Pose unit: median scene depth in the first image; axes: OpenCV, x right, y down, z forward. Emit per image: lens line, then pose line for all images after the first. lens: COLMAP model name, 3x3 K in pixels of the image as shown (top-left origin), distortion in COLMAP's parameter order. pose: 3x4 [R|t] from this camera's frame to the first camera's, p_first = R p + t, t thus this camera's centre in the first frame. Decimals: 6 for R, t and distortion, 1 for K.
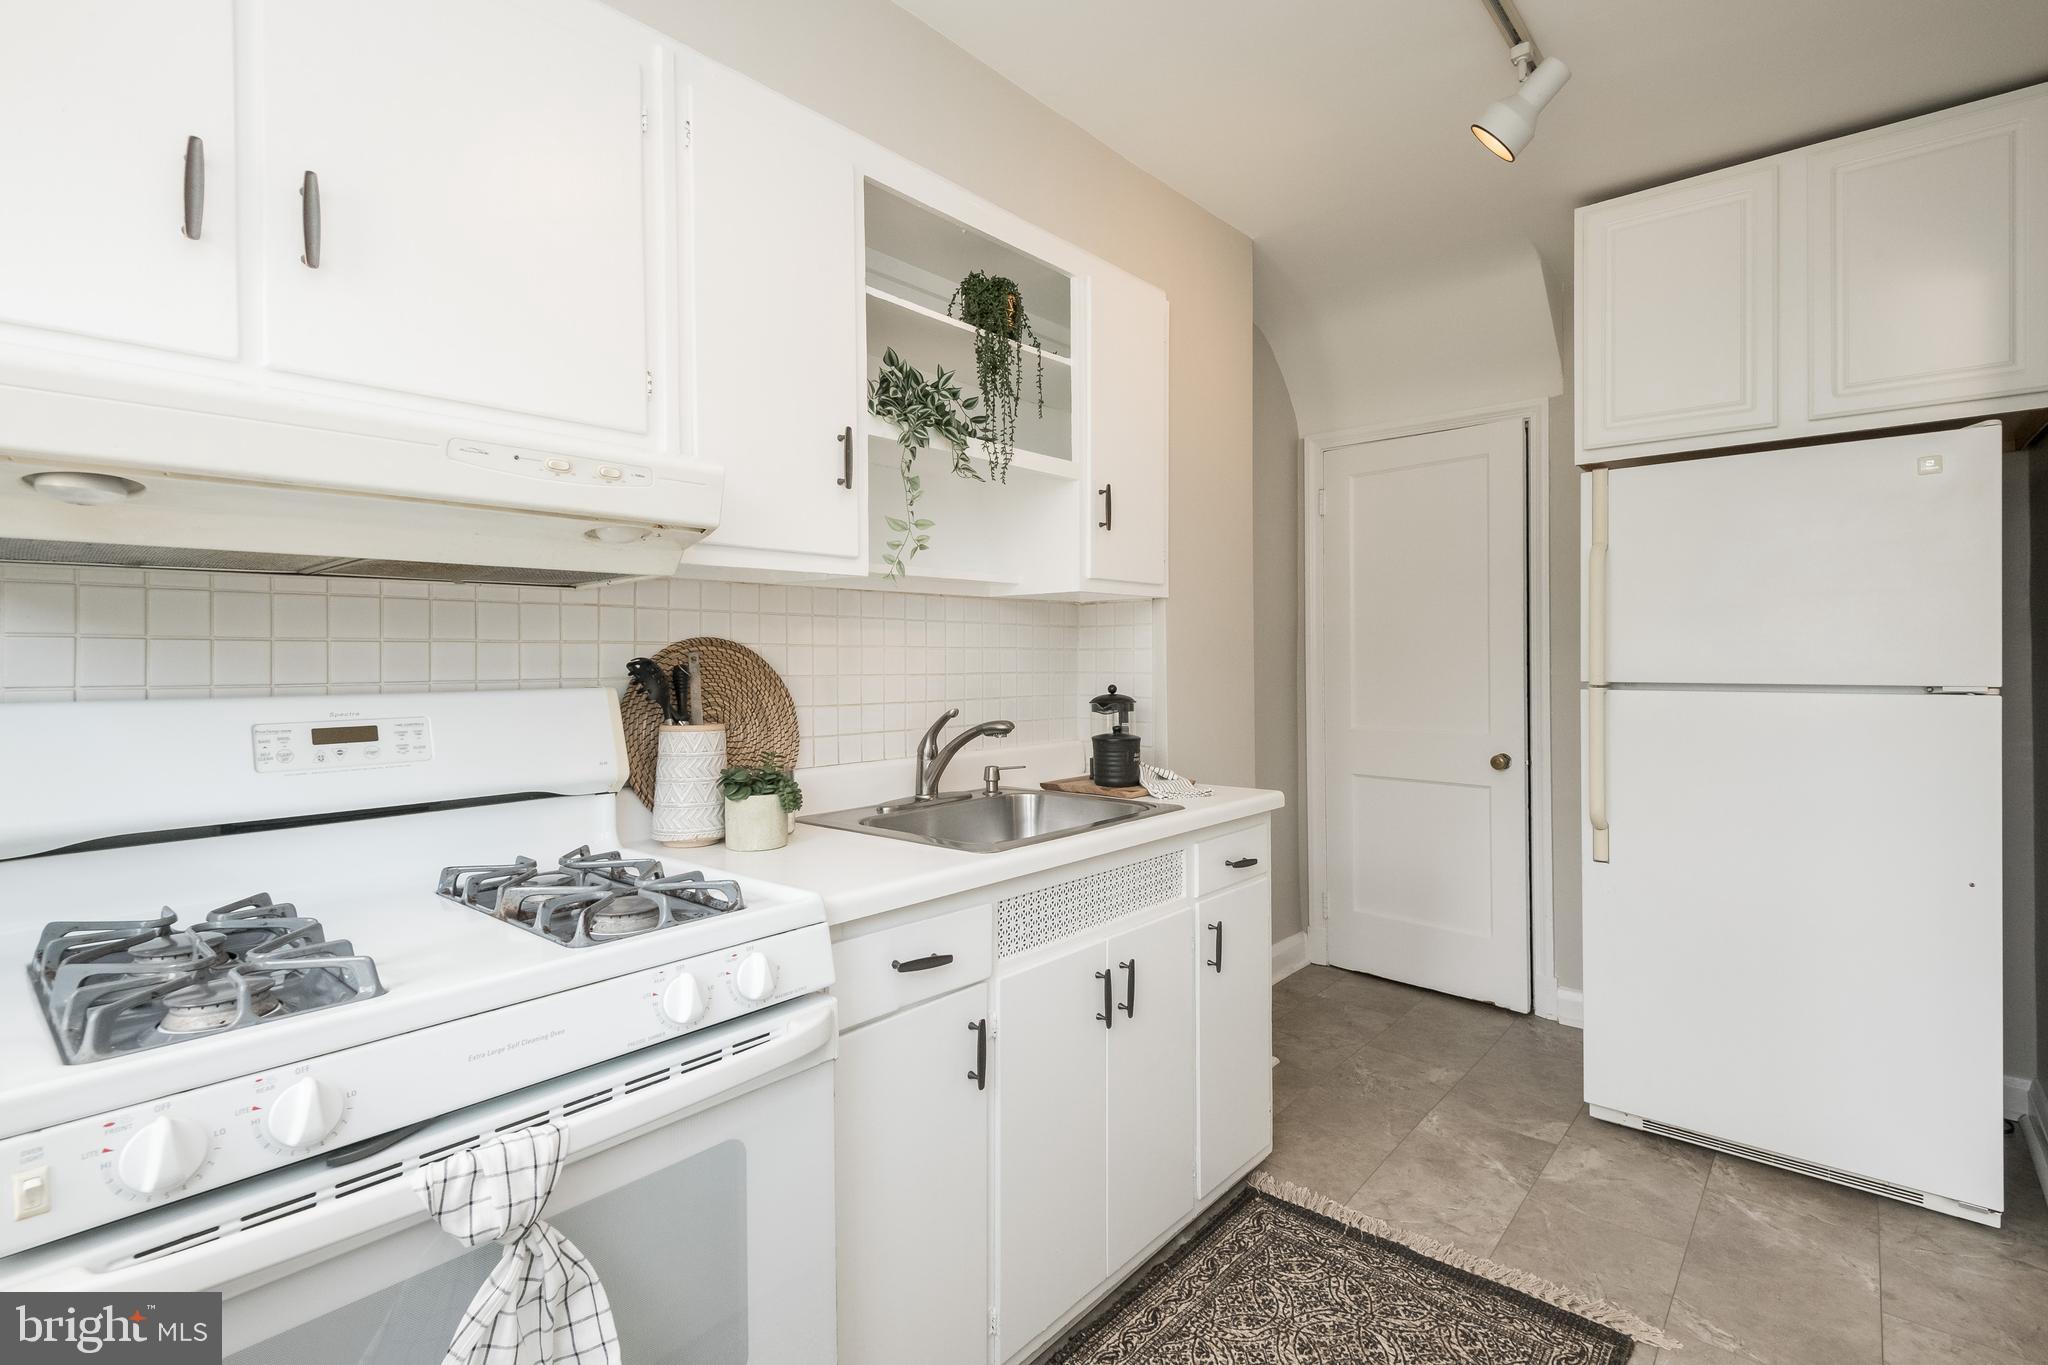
lens RADIAL K [[944.3, 0, 1027.6], [0, 944.3, 657.8], [0, 0, 1]] dist [0.029116, -0.018905]
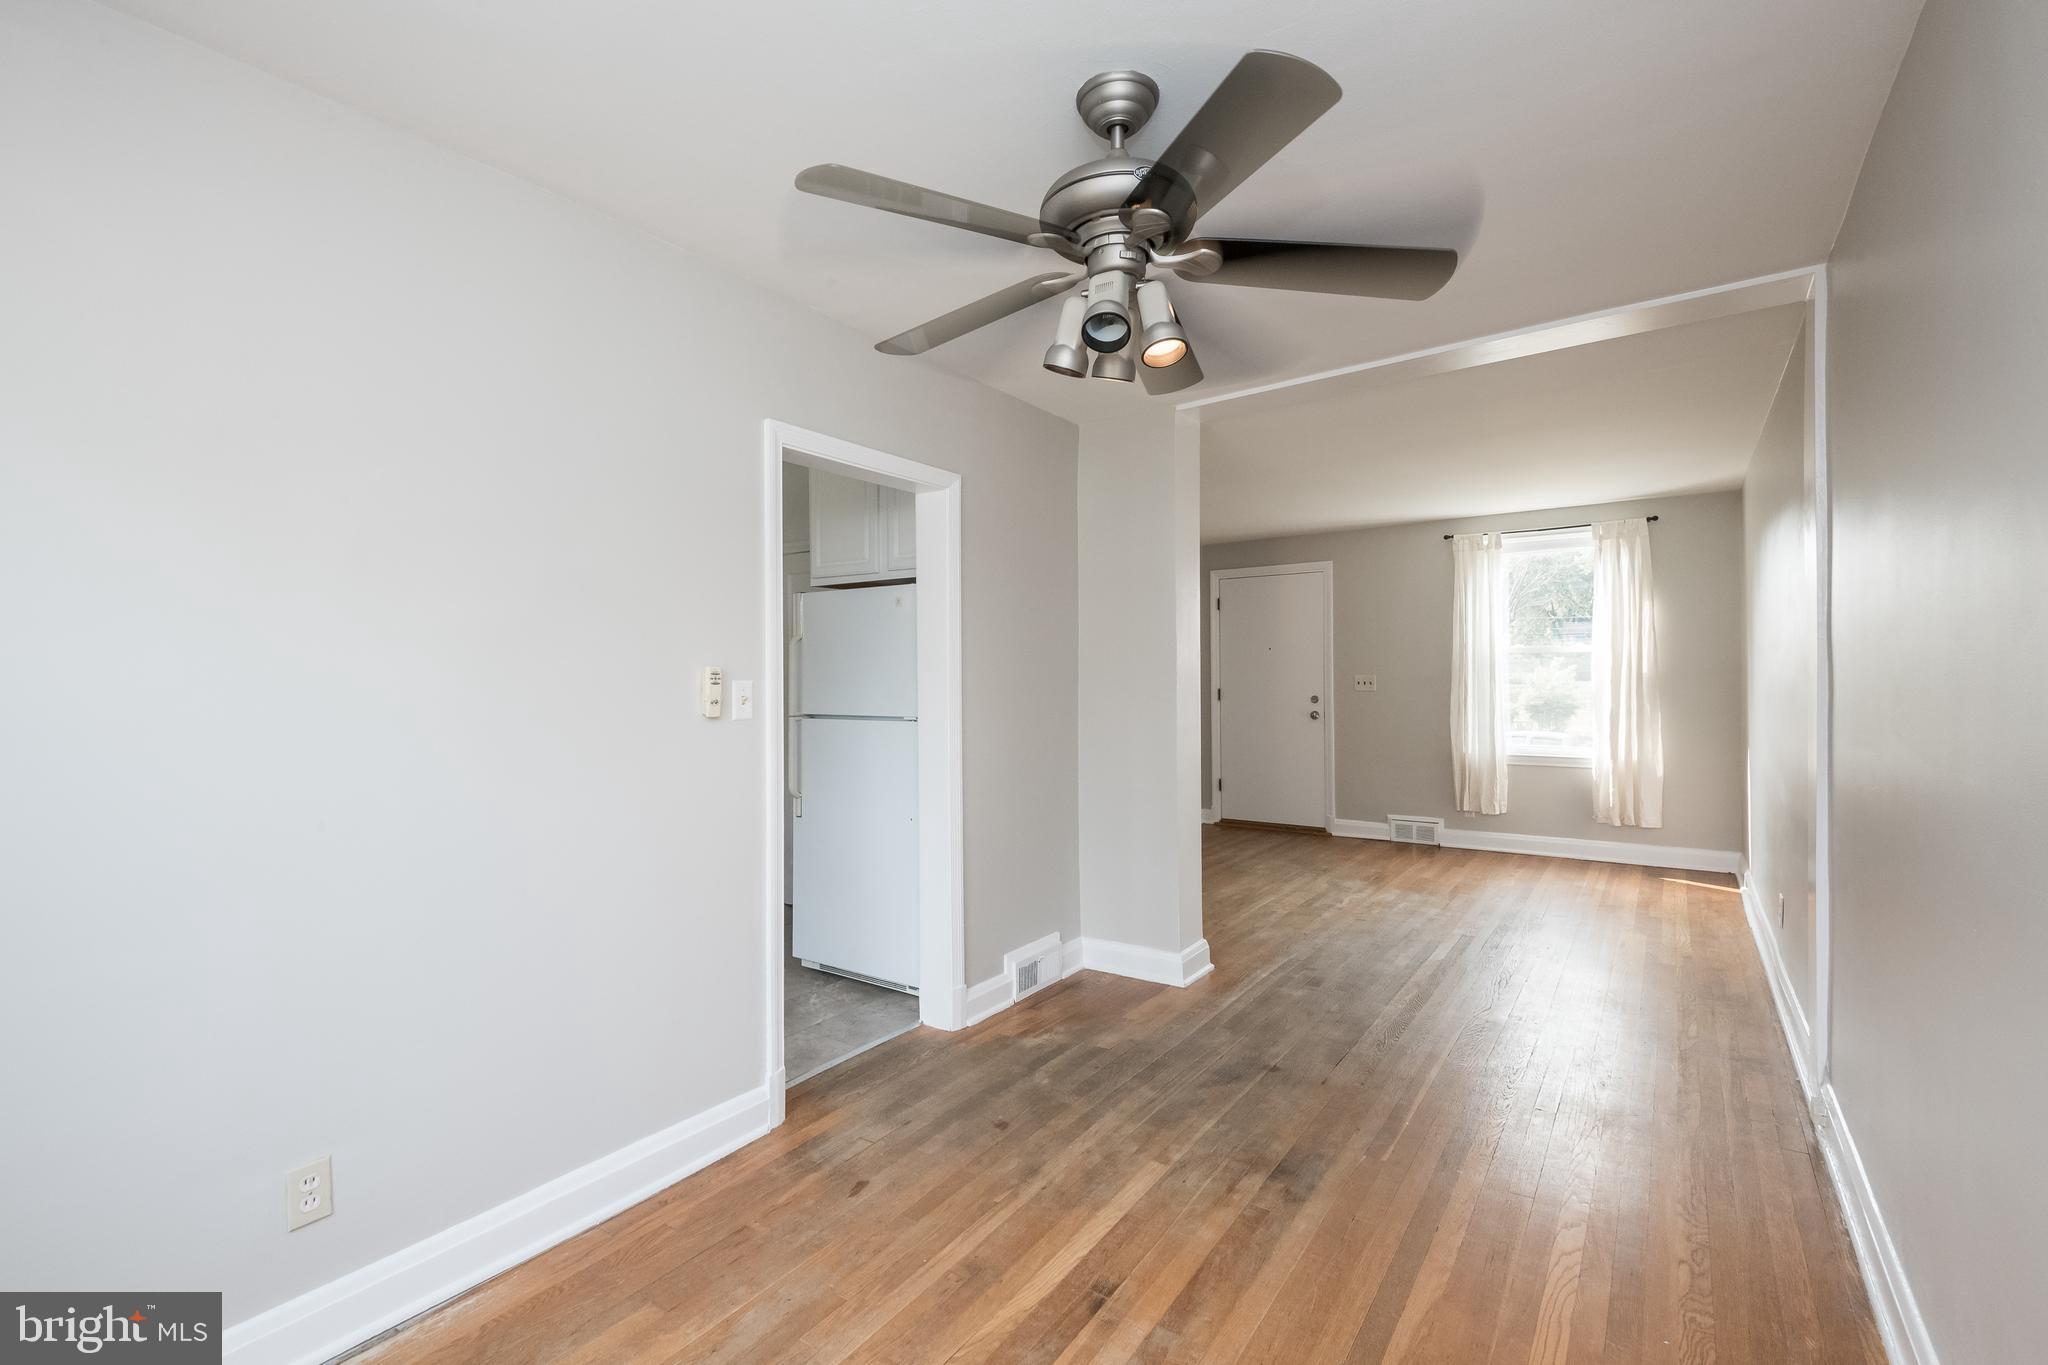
lens RADIAL K [[919.2, 0, 1026.6], [0, 919.2, 680.8], [0, 0, 1]] dist [0.039234, -0.023069]
pose [[0.993843, 0.000854, 0.110790, 0.954044], [-0.001210, 0.999994, 0.003147, -0.047468], [-0.110787, -0.003262, 0.993839, -0.827461]]
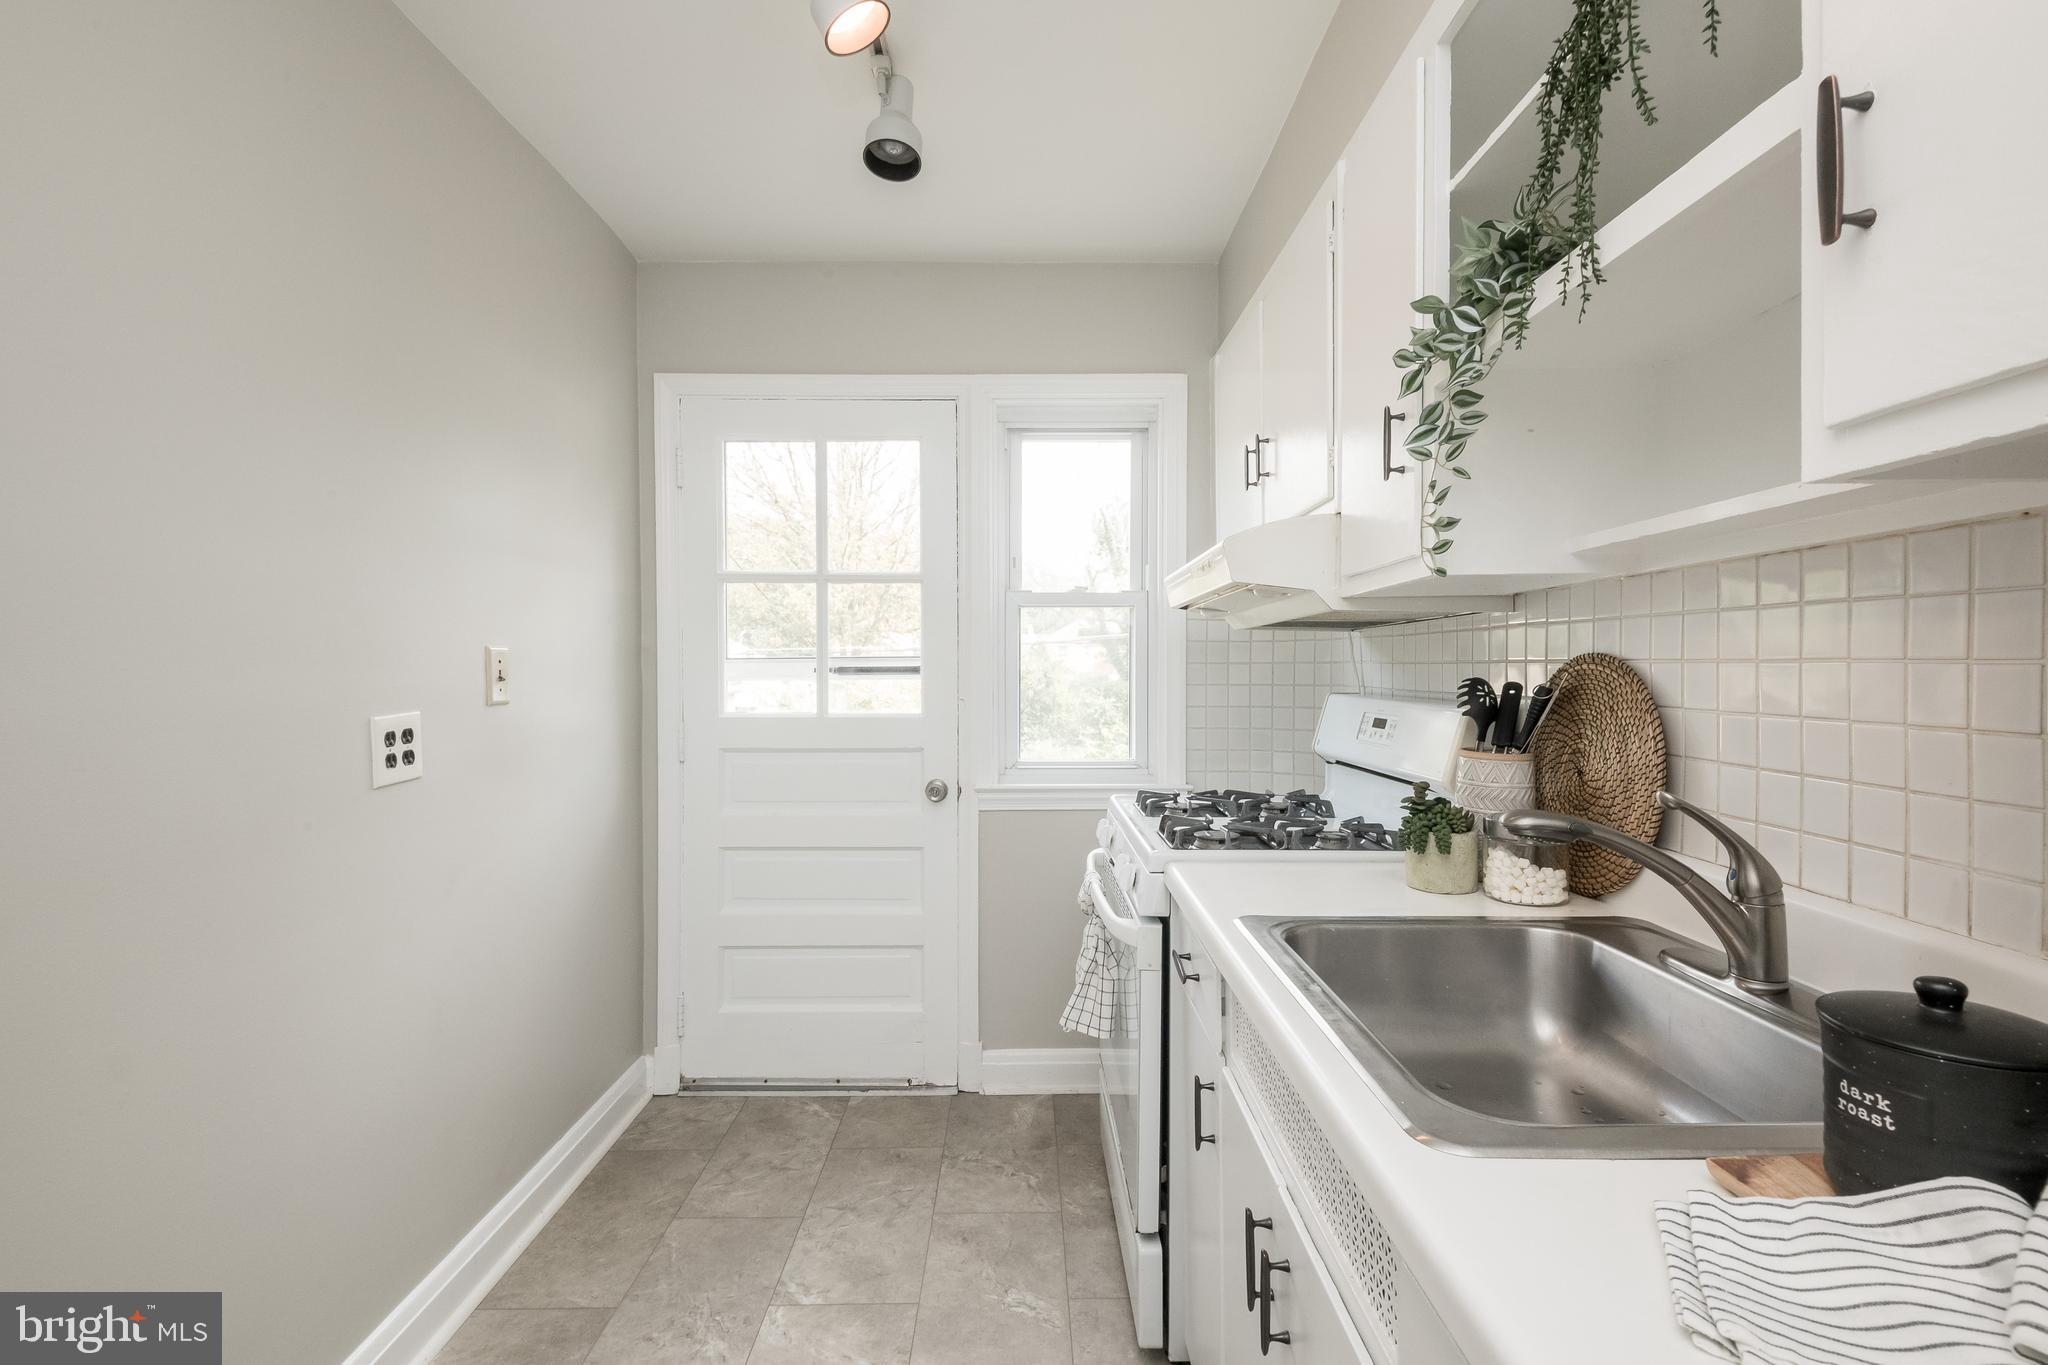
lens RADIAL K [[936.9, 0, 1024.0], [0, 936.9, 682.5], [0, 0, 1]] dist [0.032152, -0.025999]
pose [[-0.745587, 0.019656, -0.666119, 0.476390], [0.009010, 0.999771, 0.019416, -0.013909], [0.666348, 0.008474, -0.745593, 1.101509]]
